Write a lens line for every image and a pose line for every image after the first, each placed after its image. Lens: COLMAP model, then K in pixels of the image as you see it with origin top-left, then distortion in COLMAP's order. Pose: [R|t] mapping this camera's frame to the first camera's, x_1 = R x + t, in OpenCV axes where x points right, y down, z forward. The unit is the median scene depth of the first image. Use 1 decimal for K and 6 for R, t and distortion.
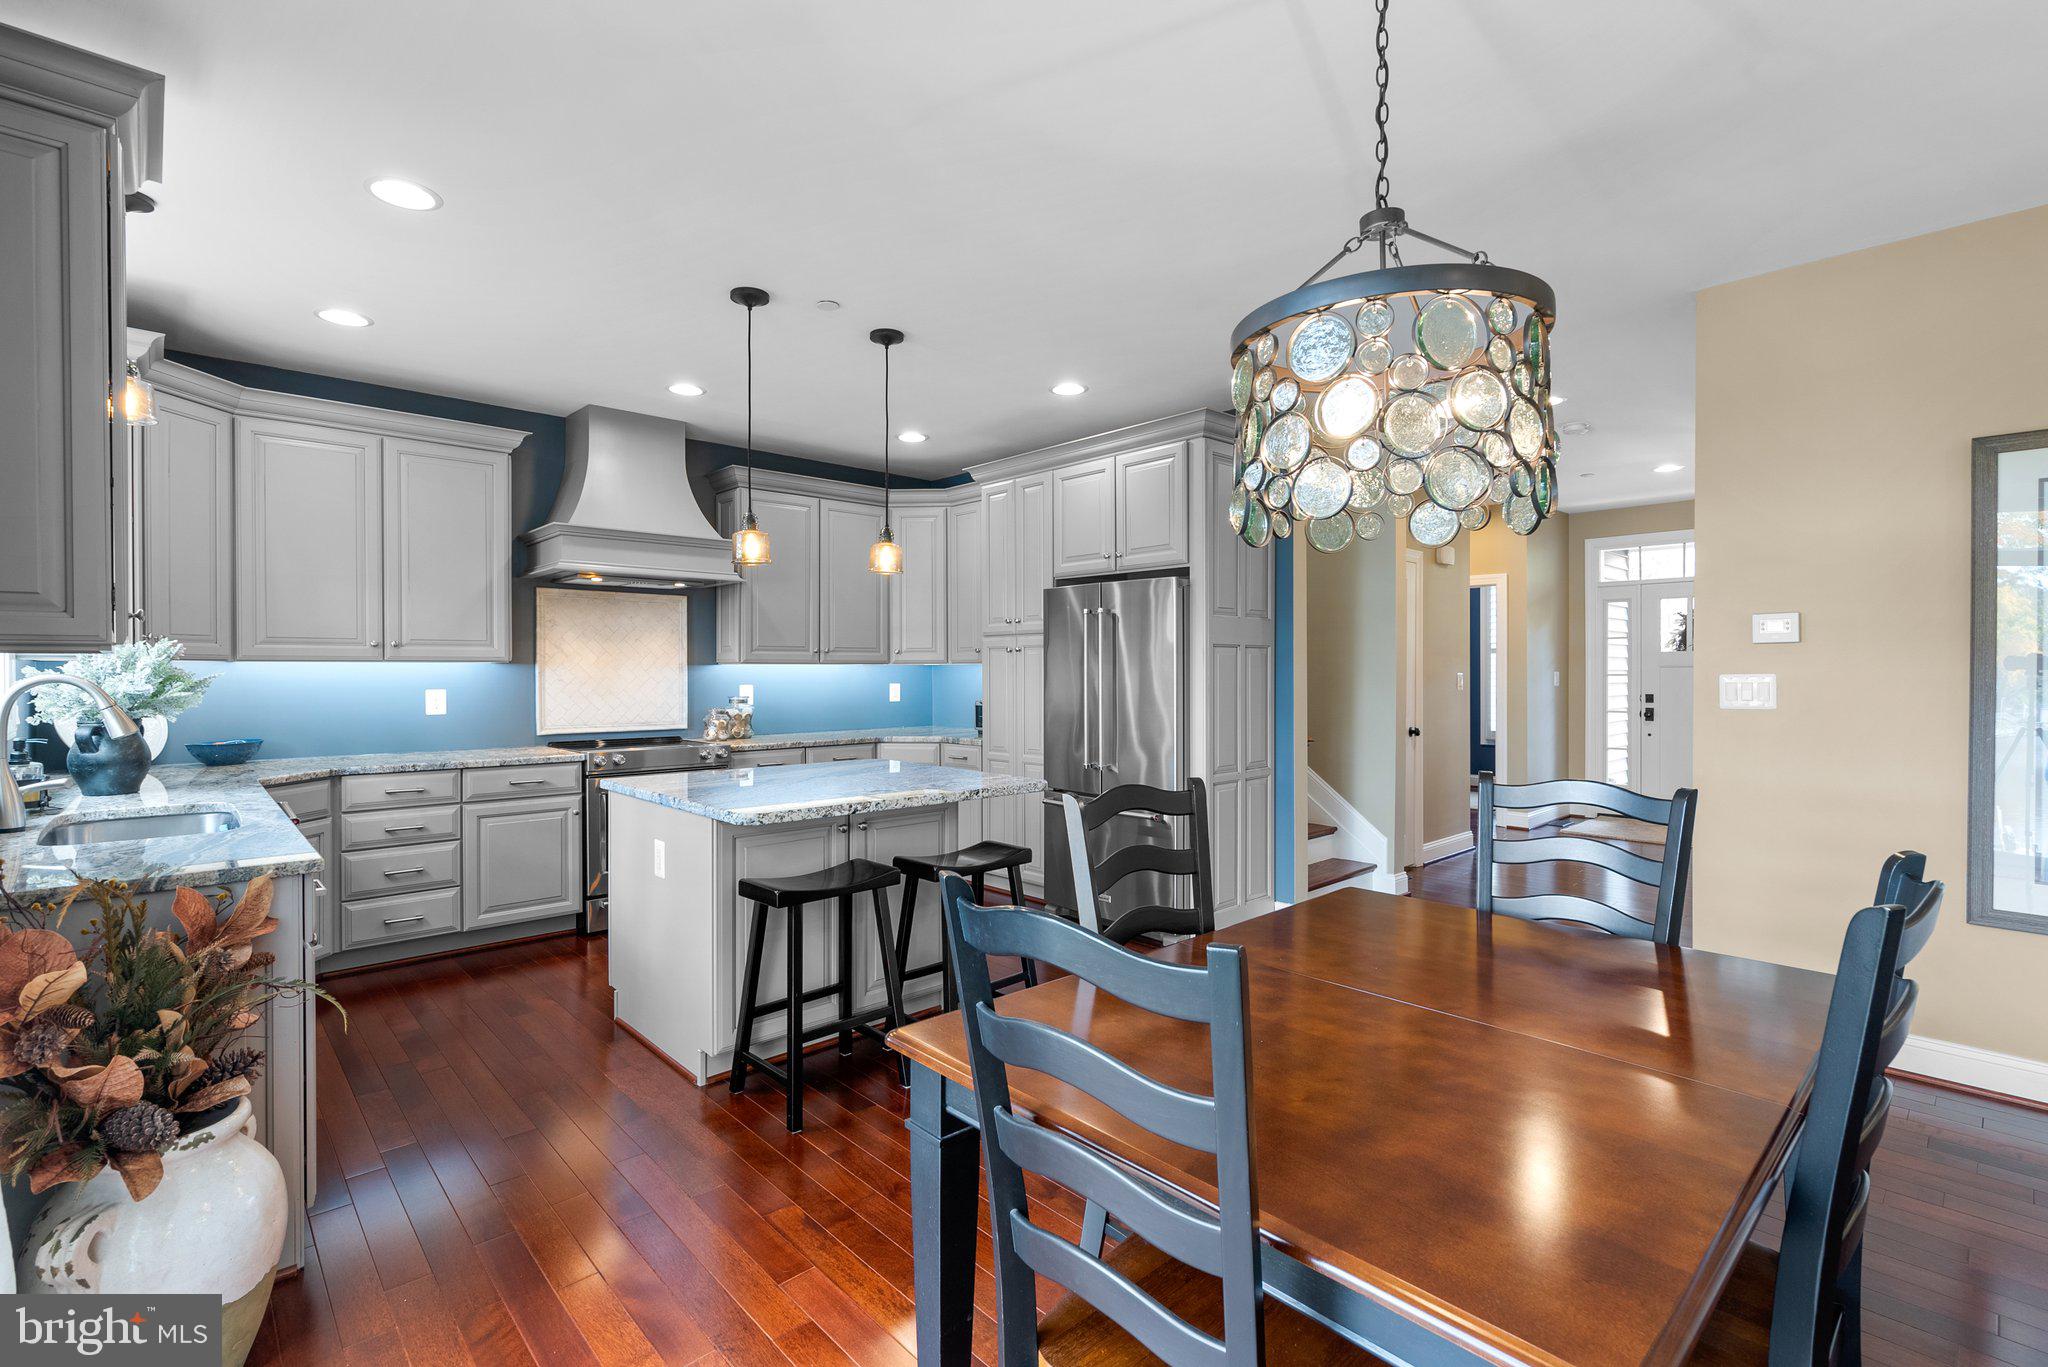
lens RADIAL K [[944.7, 0, 1033.1], [0, 944.7, 665.8], [0, 0, 1]] dist [-0.003375, 0.001289]
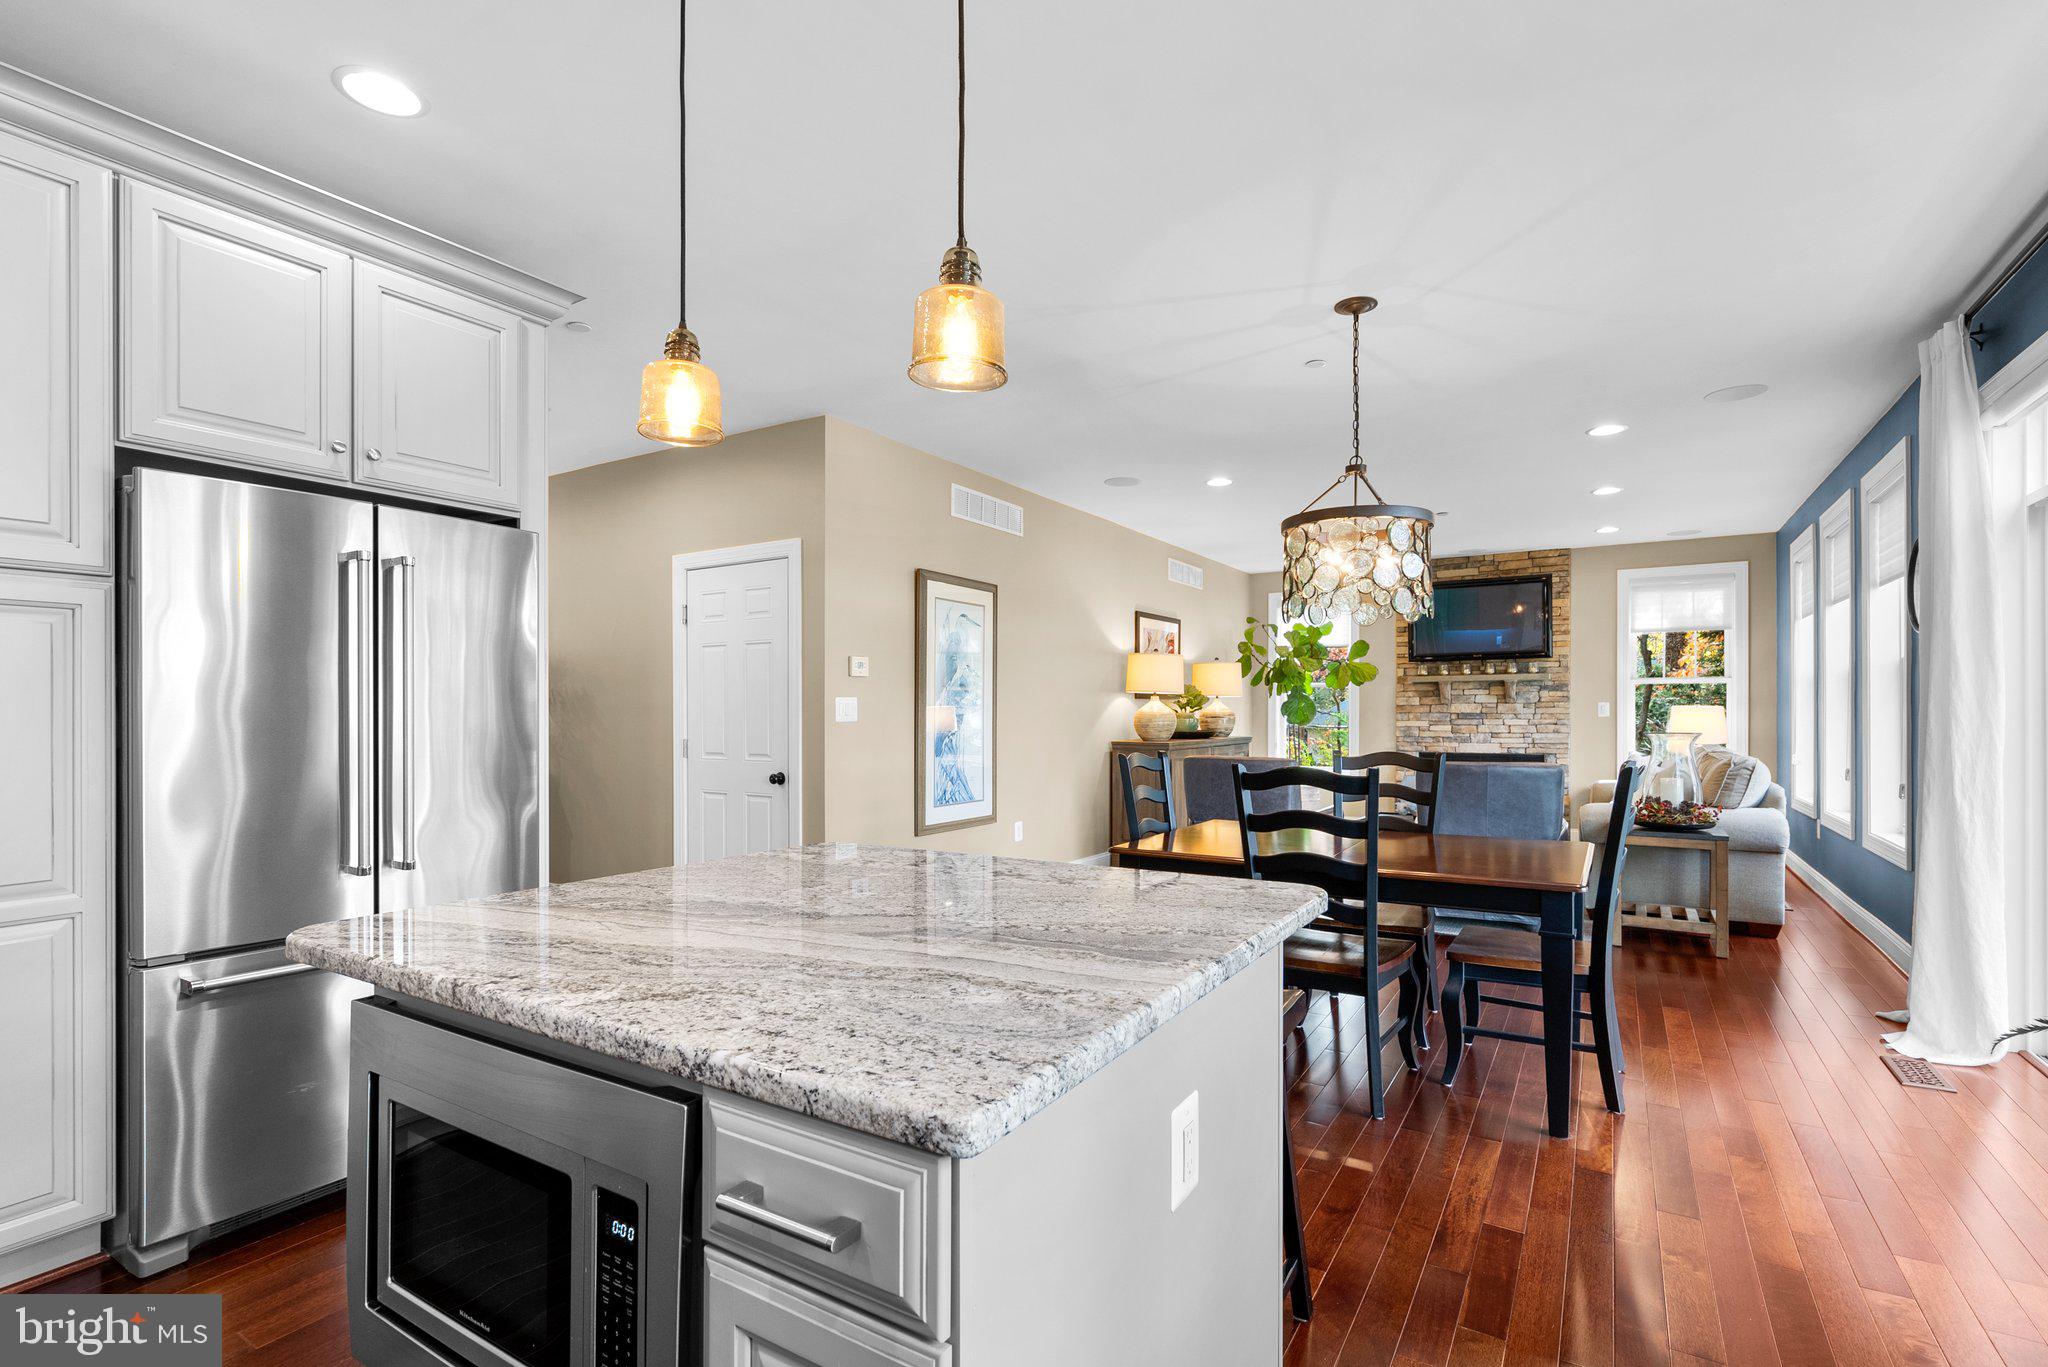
lens RADIAL K [[944.7, 0, 1028.2], [0, 944.7, 718.3], [0, 0, 1]] dist [-0.003375, 0.001289]
pose [[-0.272274, -0.009662, 0.962171, -0.492520], [-0.002444, 0.999953, 0.009350, 0.018303], [-0.962217, 0.000195, -0.272285, 0.784802]]
